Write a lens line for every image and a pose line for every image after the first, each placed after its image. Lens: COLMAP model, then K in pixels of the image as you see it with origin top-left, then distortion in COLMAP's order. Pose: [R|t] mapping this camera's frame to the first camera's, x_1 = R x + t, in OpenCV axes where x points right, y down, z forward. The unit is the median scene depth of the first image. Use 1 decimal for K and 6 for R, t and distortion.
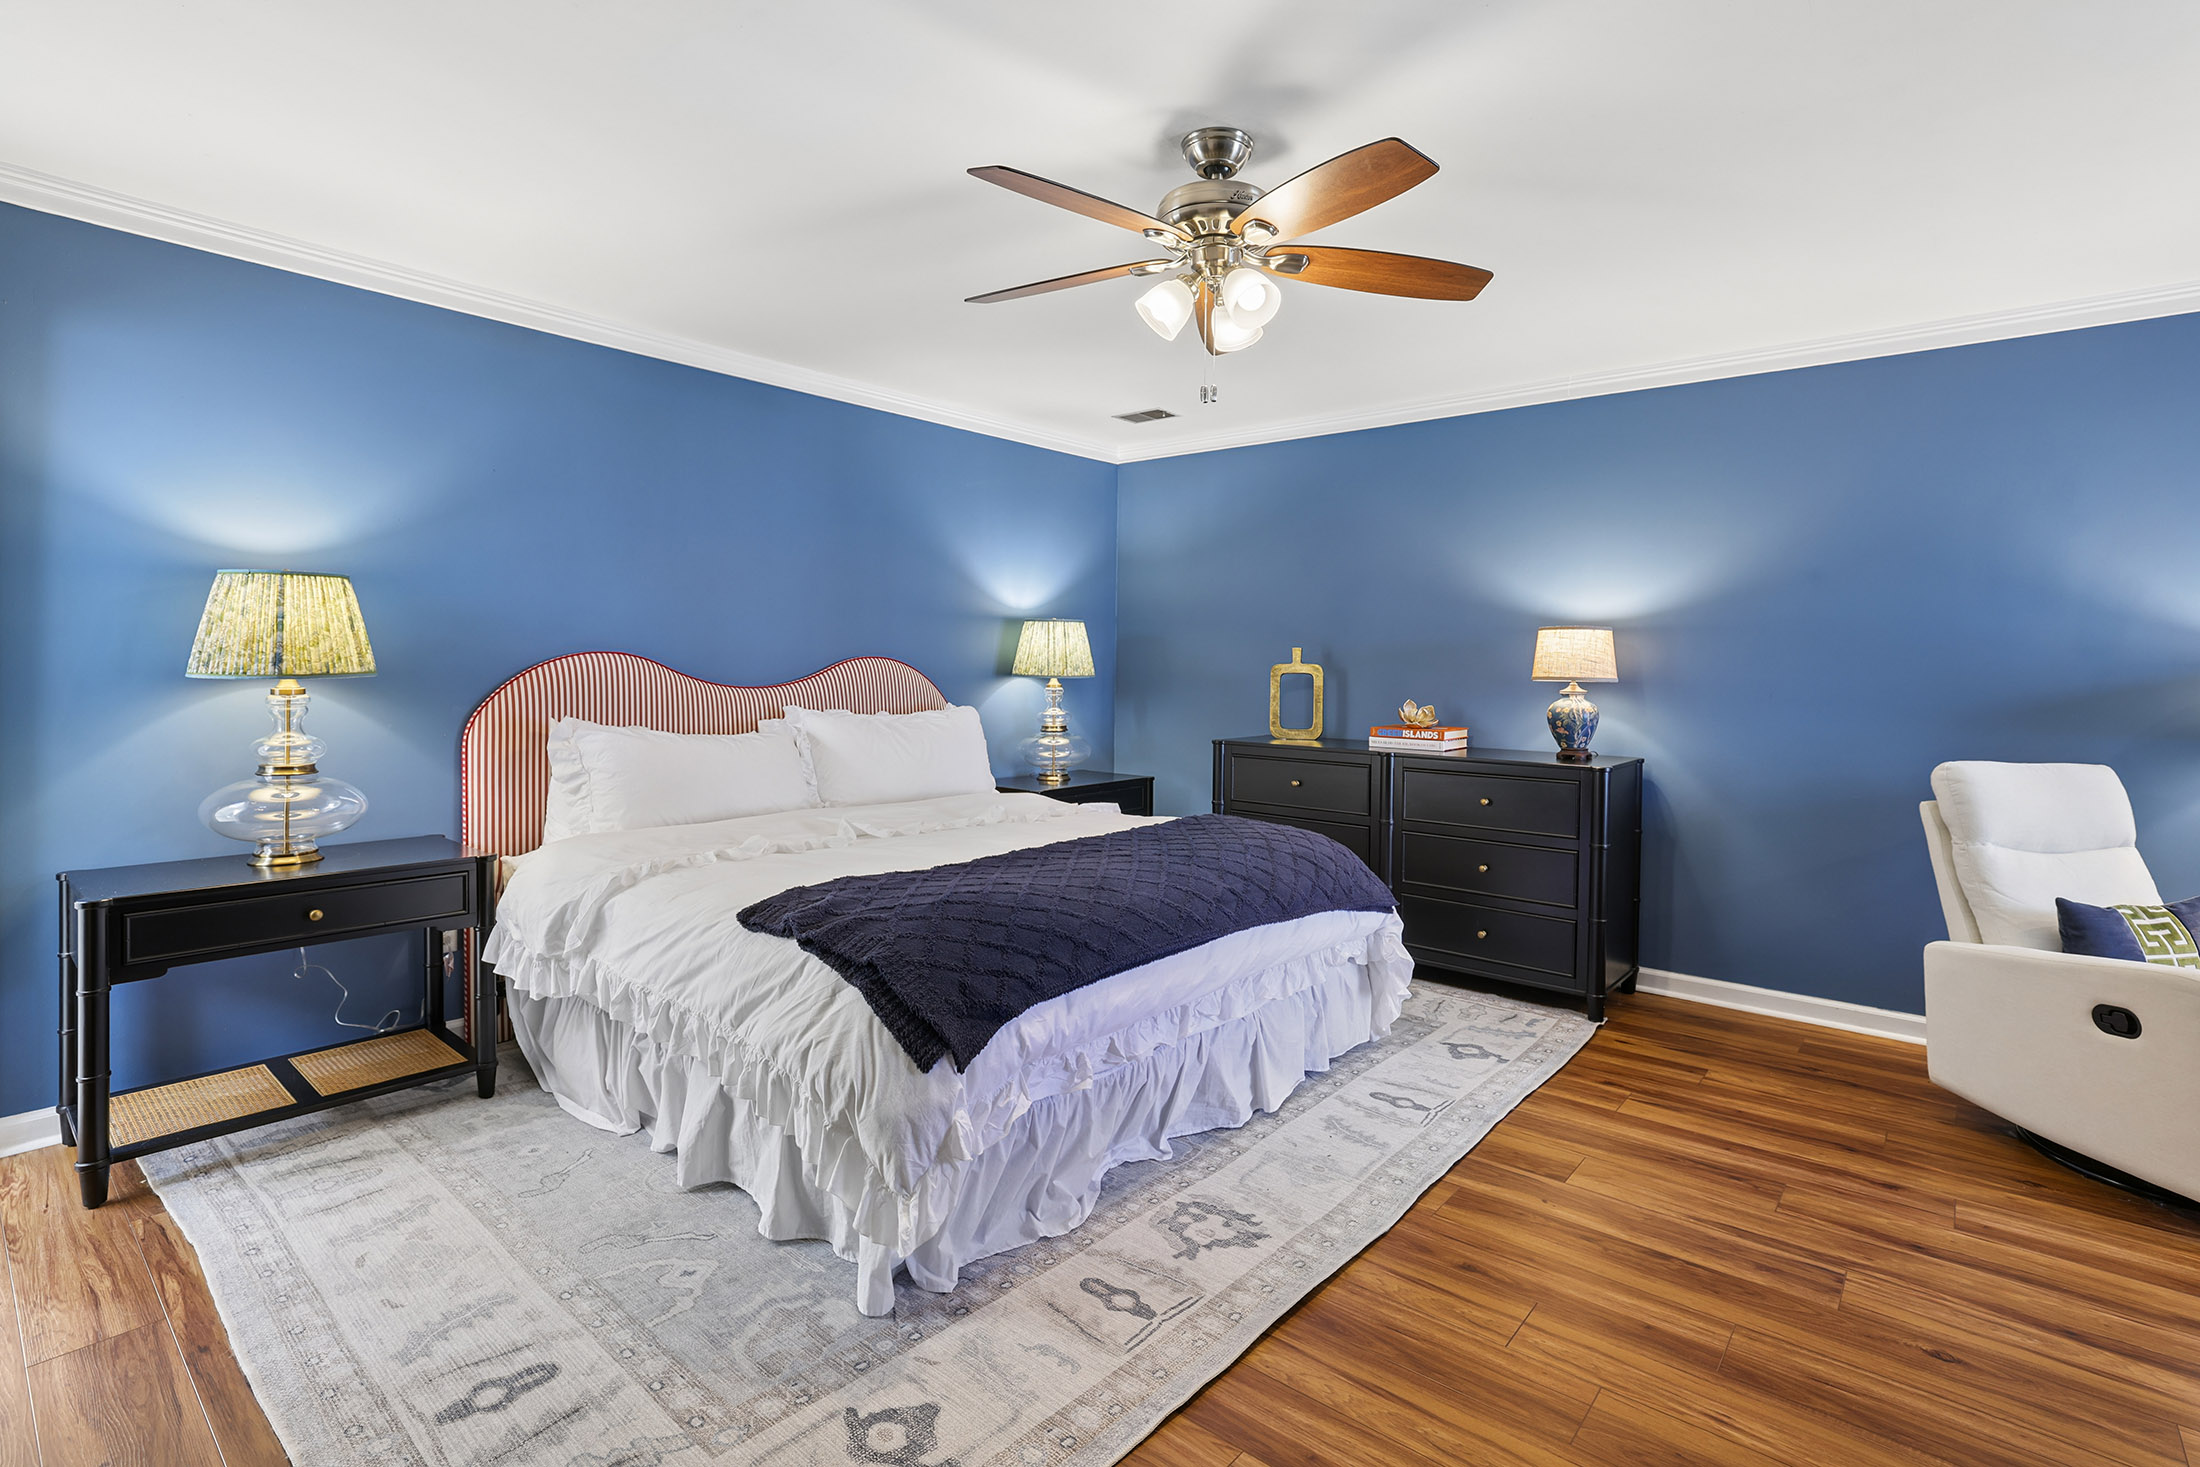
lens RADIAL K [[1019.0, 0, 1091.1], [0, 1019.0, 682.9], [0, 0, 1]] dist [-0.051070, 0.000549]
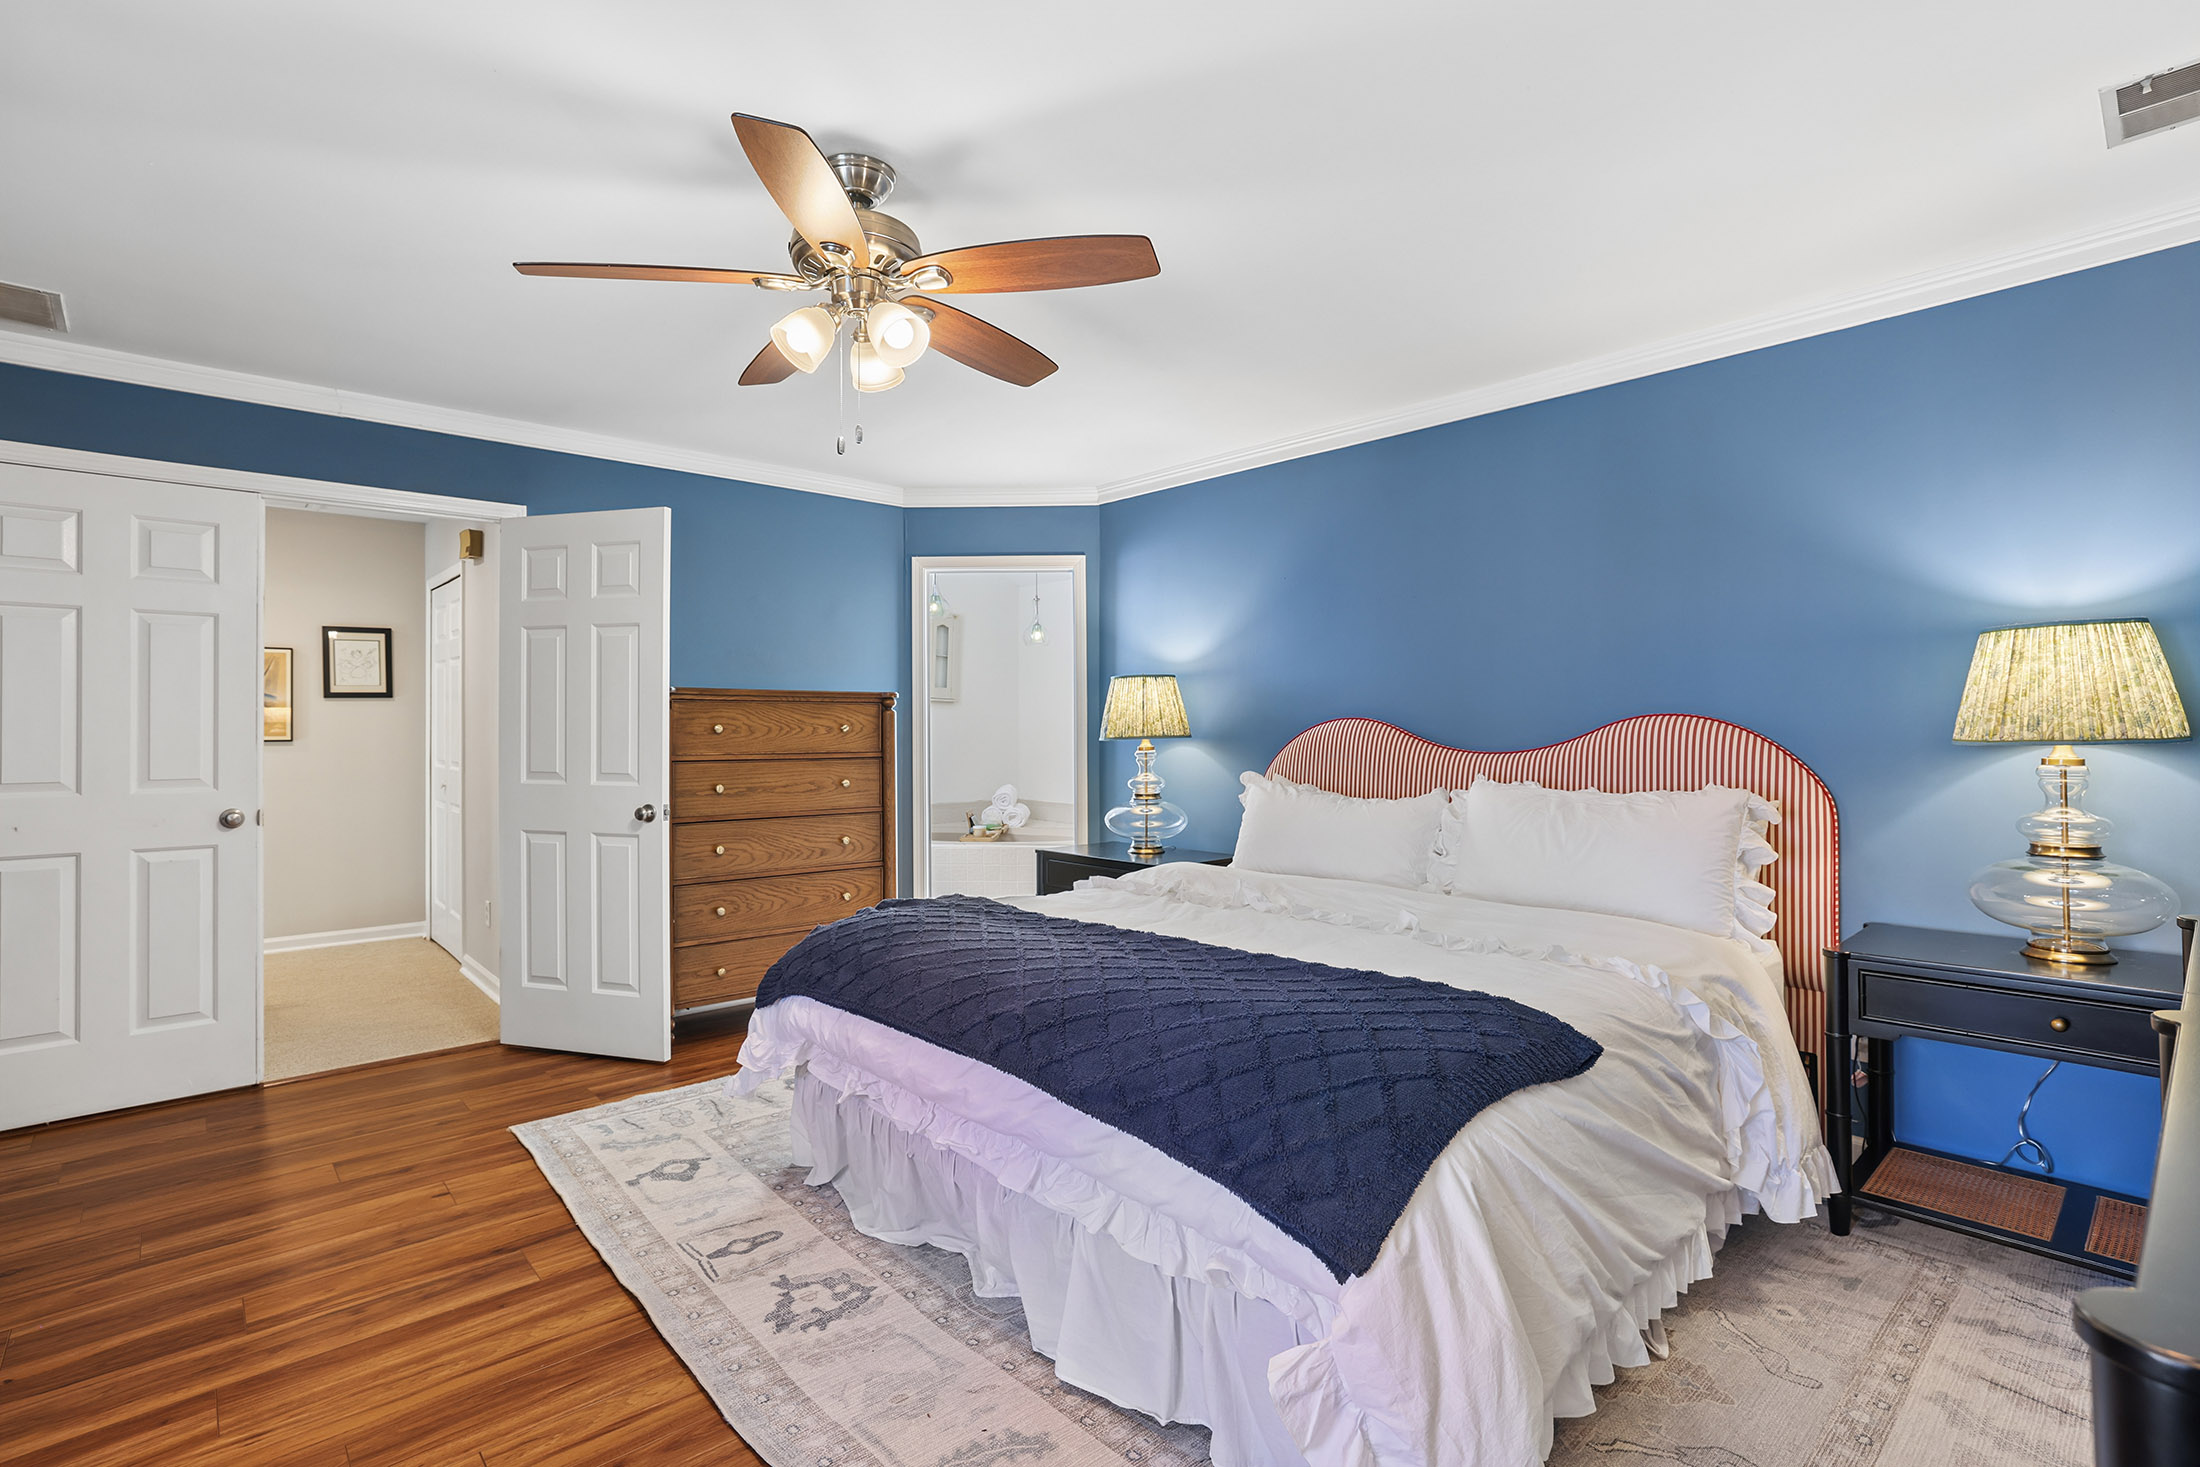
lens RADIAL K [[1044.8, 0, 1102.8], [0, 1044.8, 737.3], [0, 0, 1]] dist [-0.025849, 0.009590]
pose [[-0.105090, 0.000551, -0.994463, 1.077127], [-0.017240, 0.999849, 0.002375, -0.002659], [0.994313, 0.017394, -0.105065, 1.367996]]
